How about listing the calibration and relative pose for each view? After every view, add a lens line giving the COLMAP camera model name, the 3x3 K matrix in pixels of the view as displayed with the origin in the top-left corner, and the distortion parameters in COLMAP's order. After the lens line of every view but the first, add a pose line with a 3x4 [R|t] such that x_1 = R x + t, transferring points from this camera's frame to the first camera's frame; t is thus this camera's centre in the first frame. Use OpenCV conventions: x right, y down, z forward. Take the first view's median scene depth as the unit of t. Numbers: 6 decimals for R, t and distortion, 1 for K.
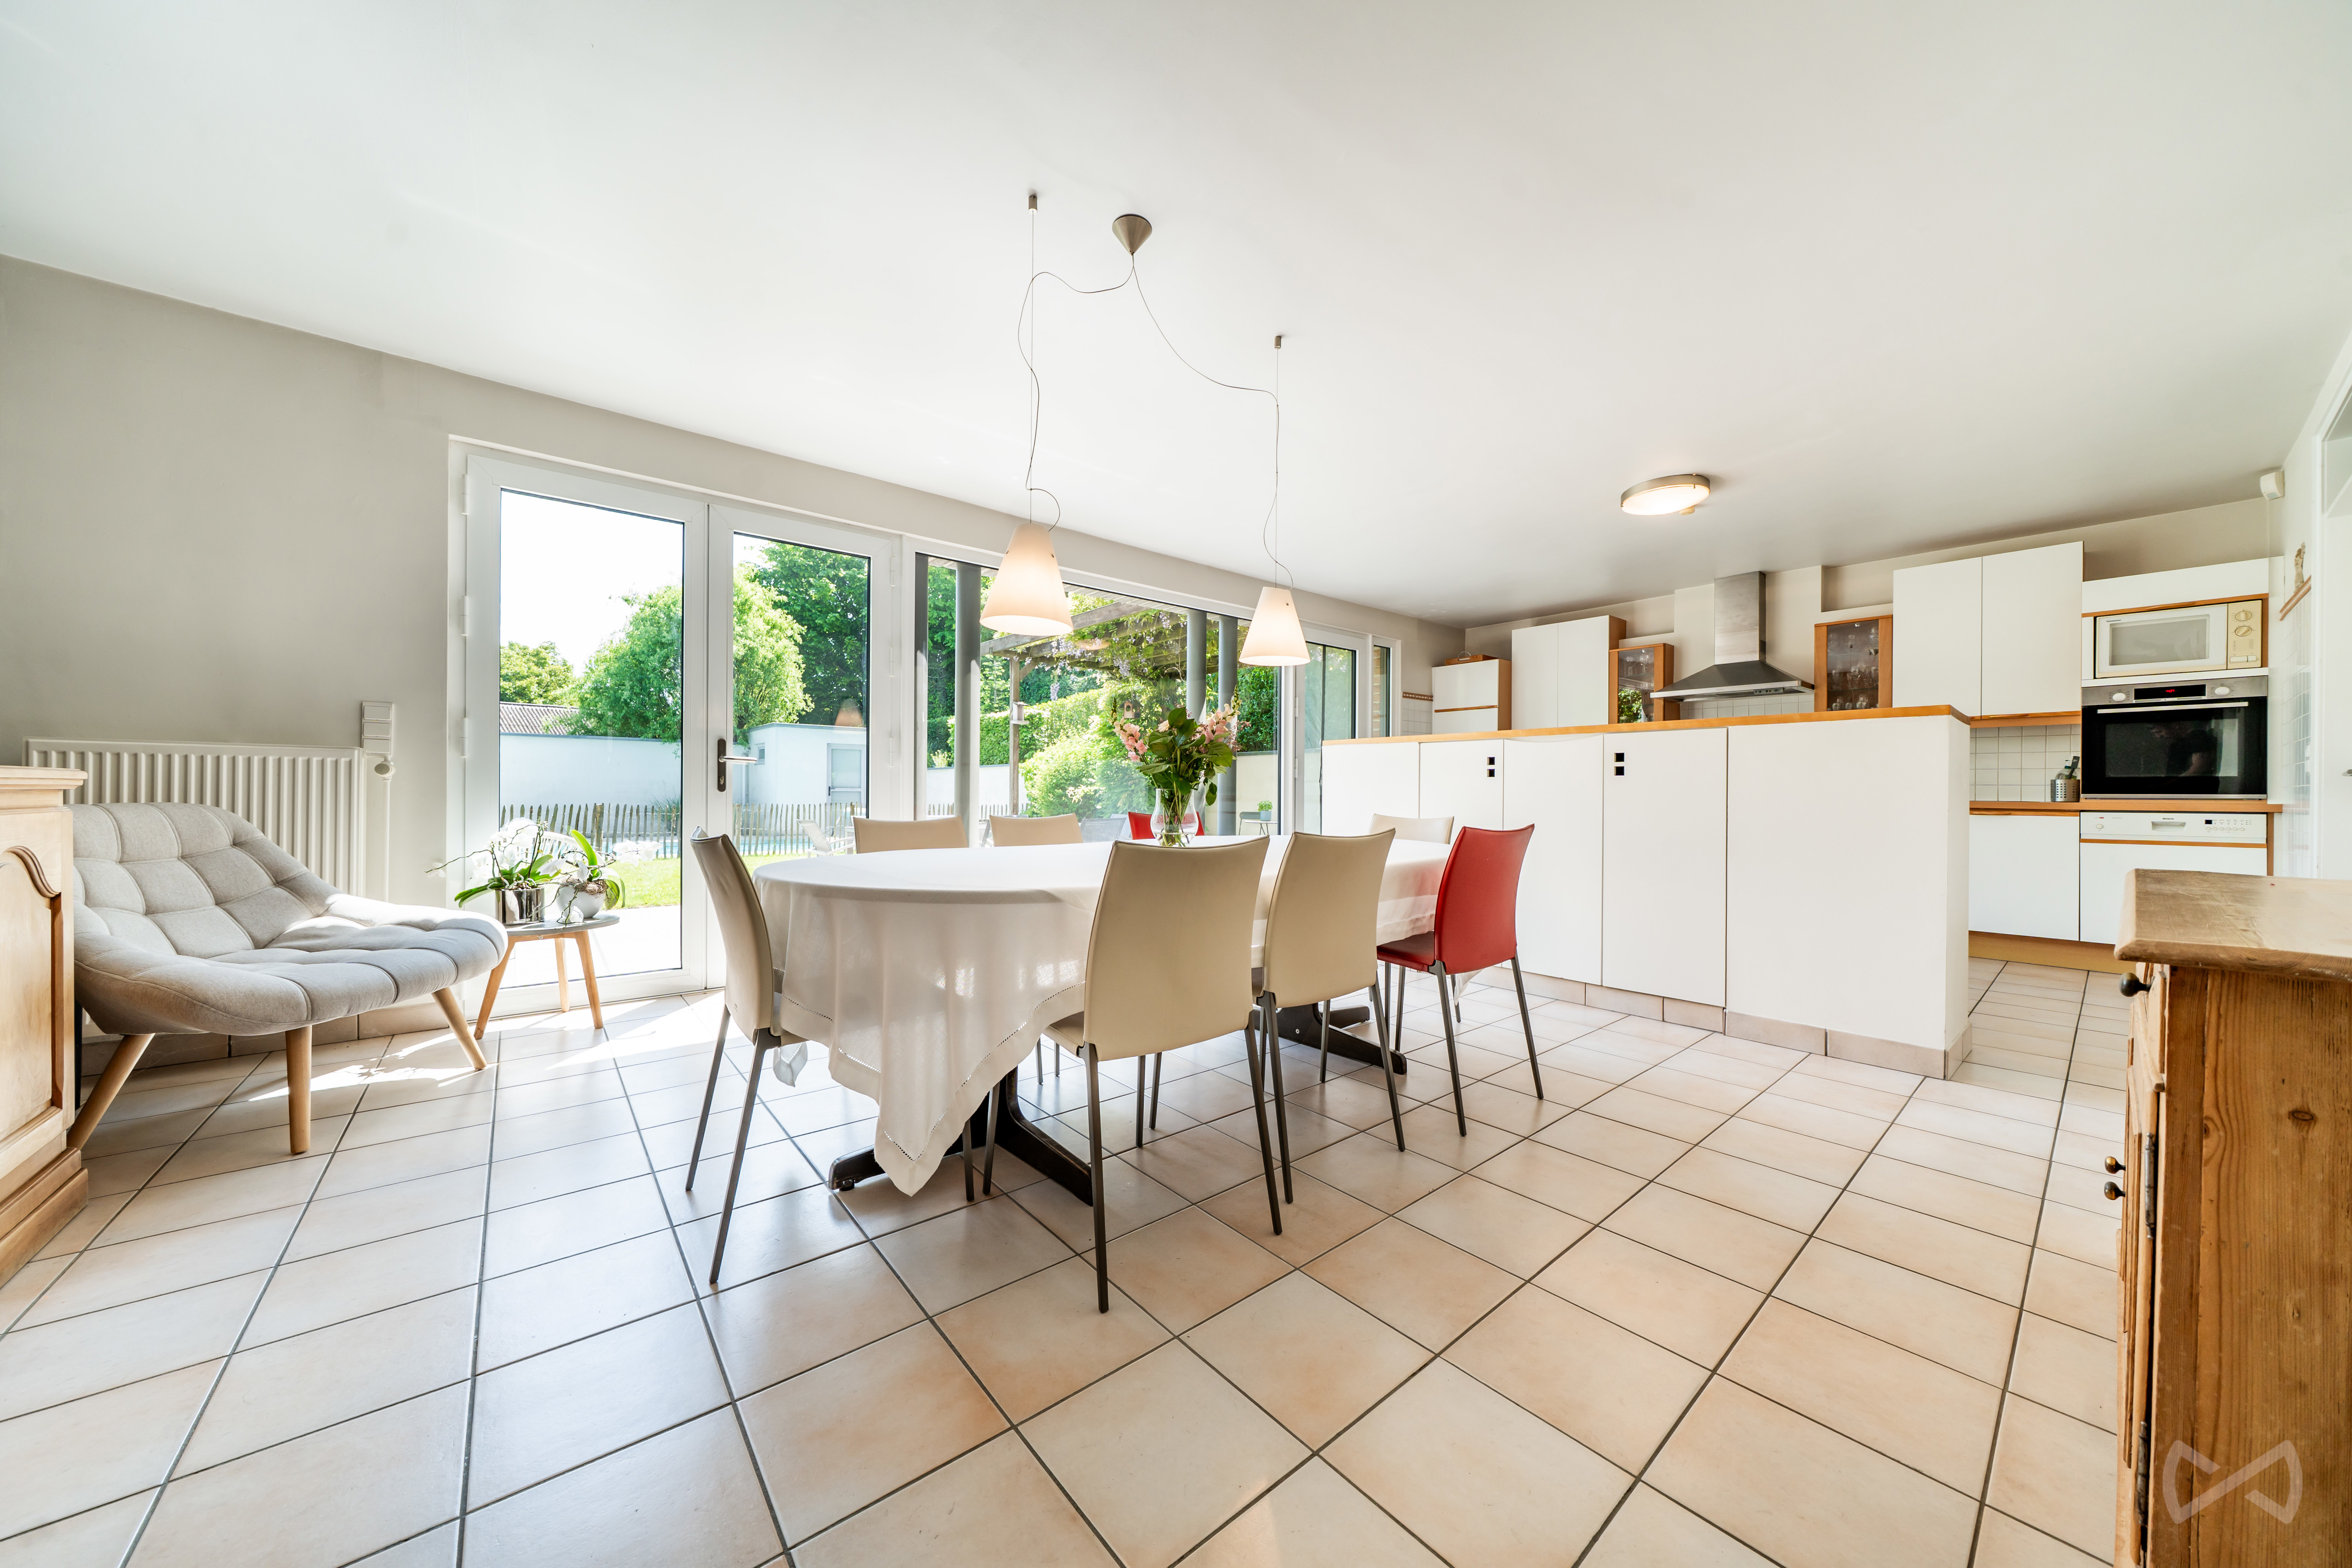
lens RADIAL K [[792.9, 0, 1178.4], [0, 792.9, 792.6], [0, 0, 1]] dist [-0.004950, -0.000194]
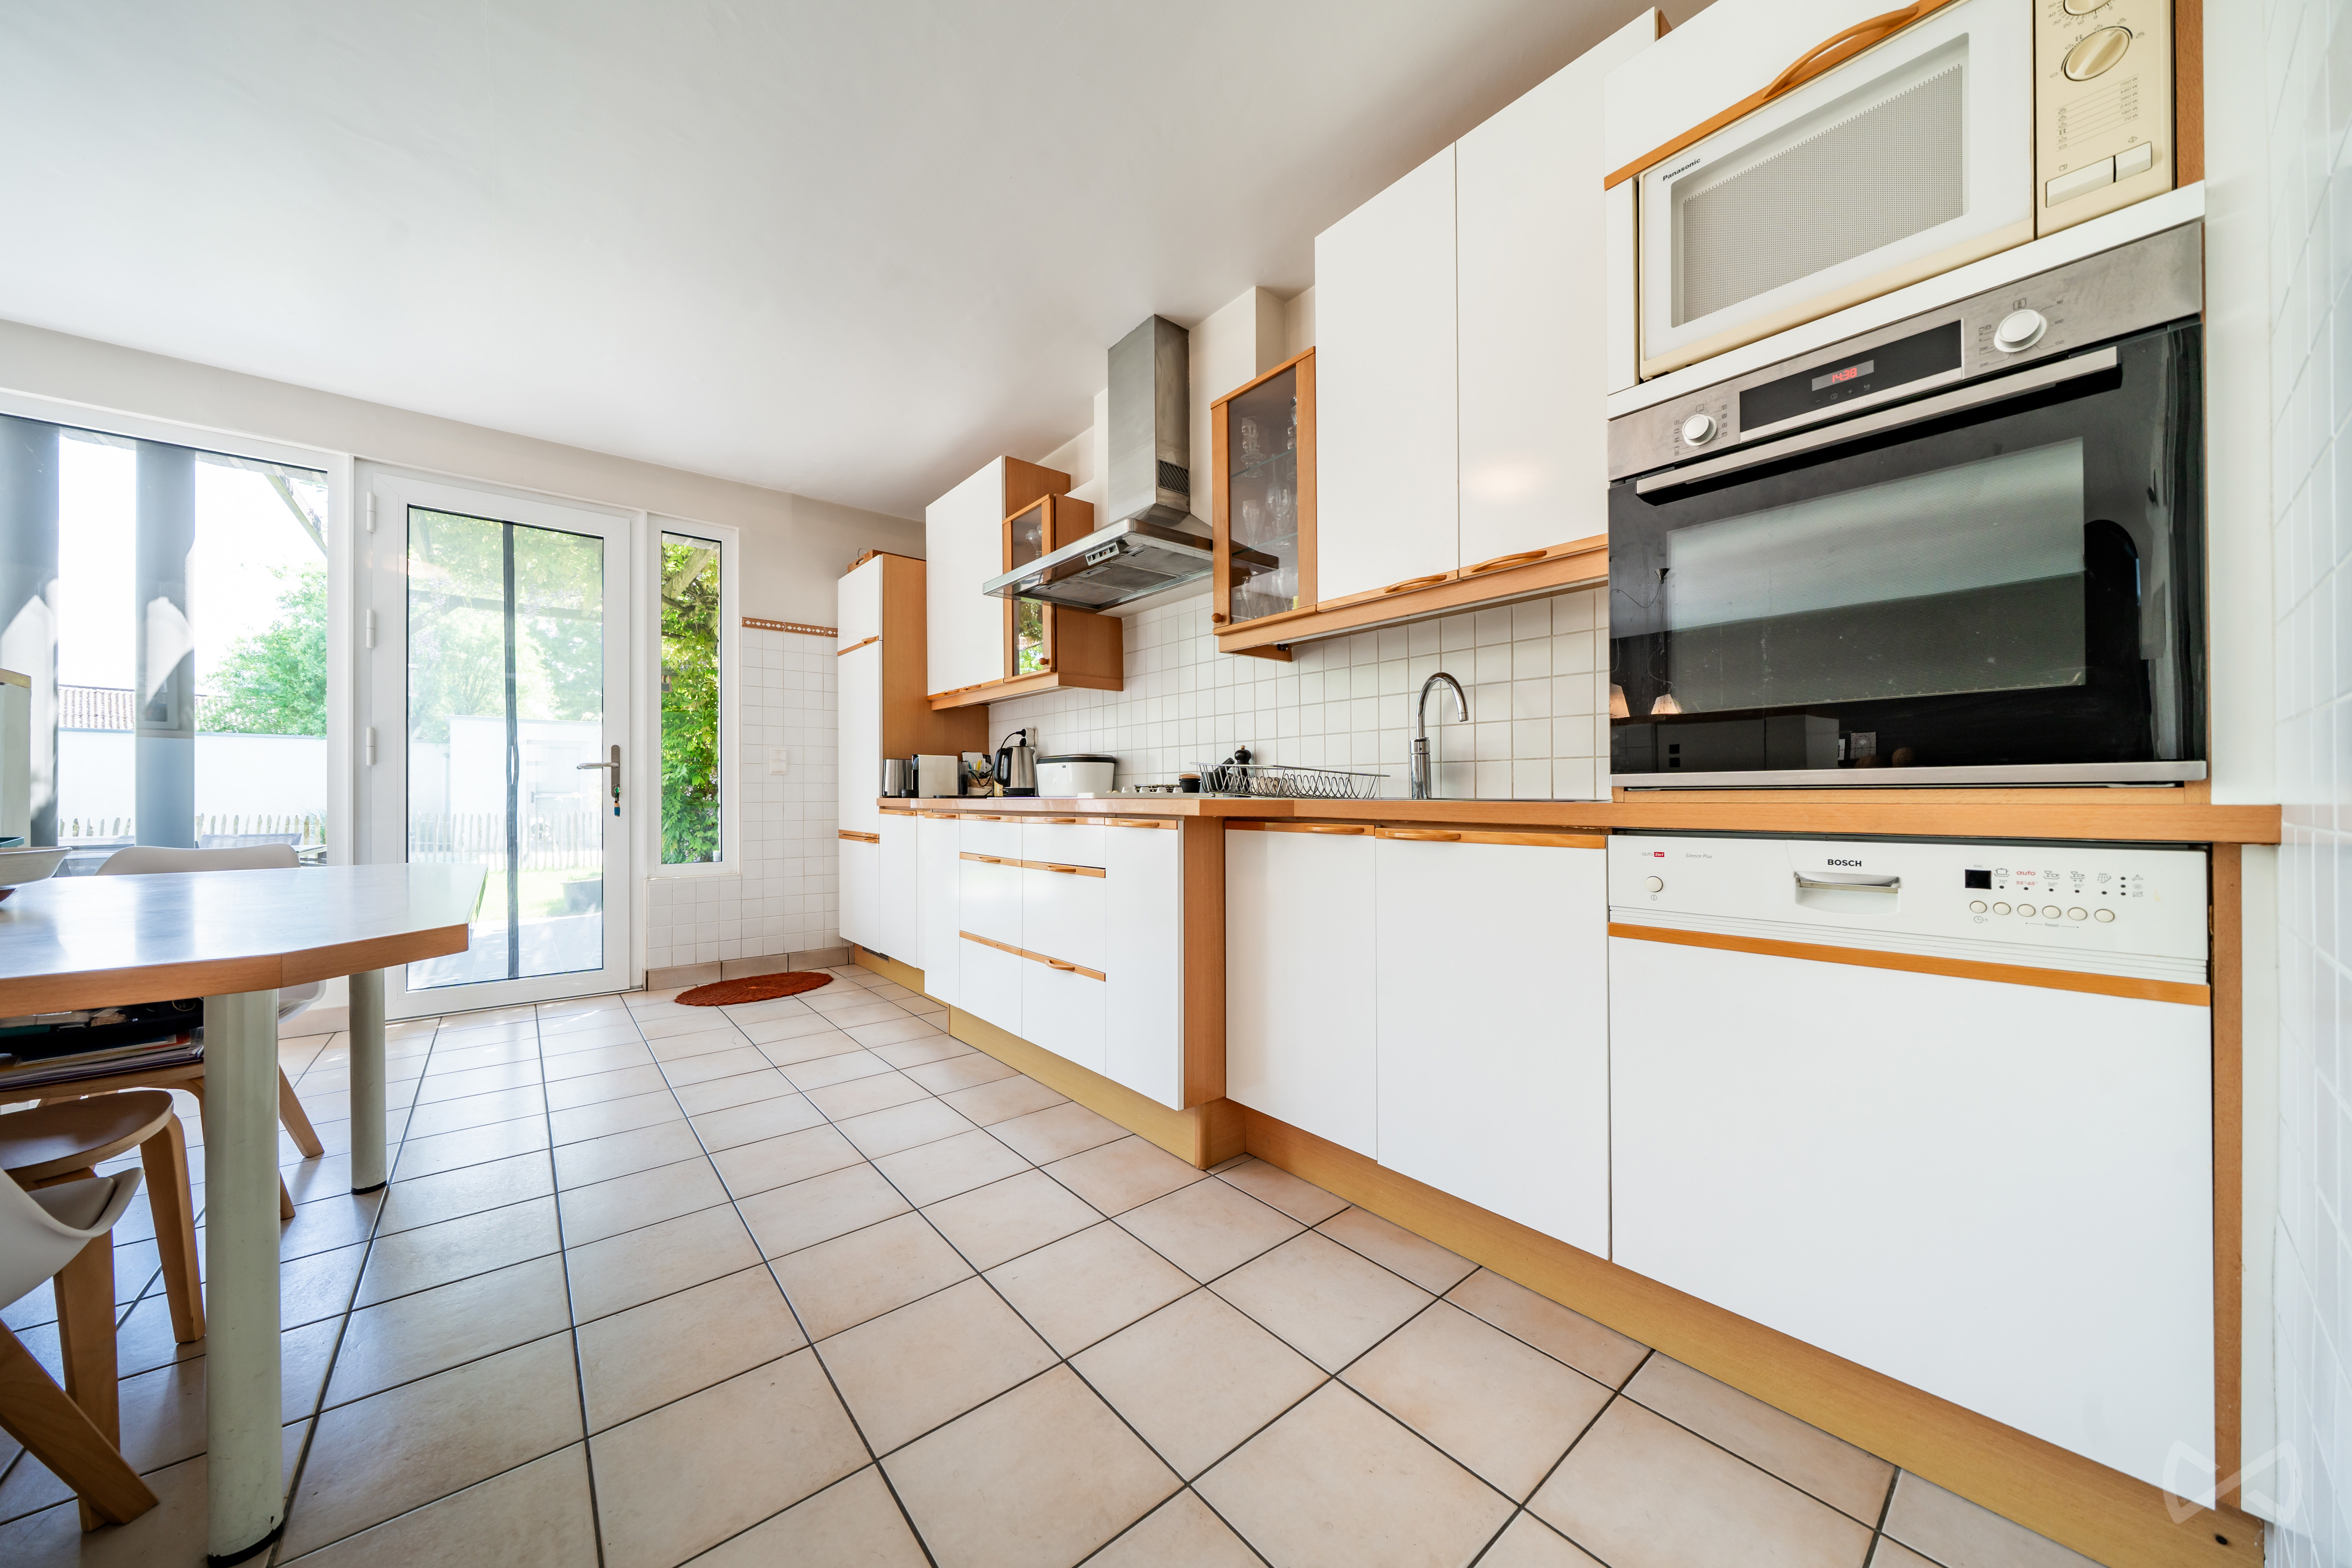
lens RADIAL K [[792.9, 0, 1179.0], [0, 792.9, 795.2], [0, 0, 1]] dist [-0.004950, -0.000194]
pose [[0.999939, -0.007265, 0.008272, 0.998489], [0.007280, 0.999972, -0.001731, 0.008981], [-0.008259, 0.001791, 0.999964, 0.712177]]
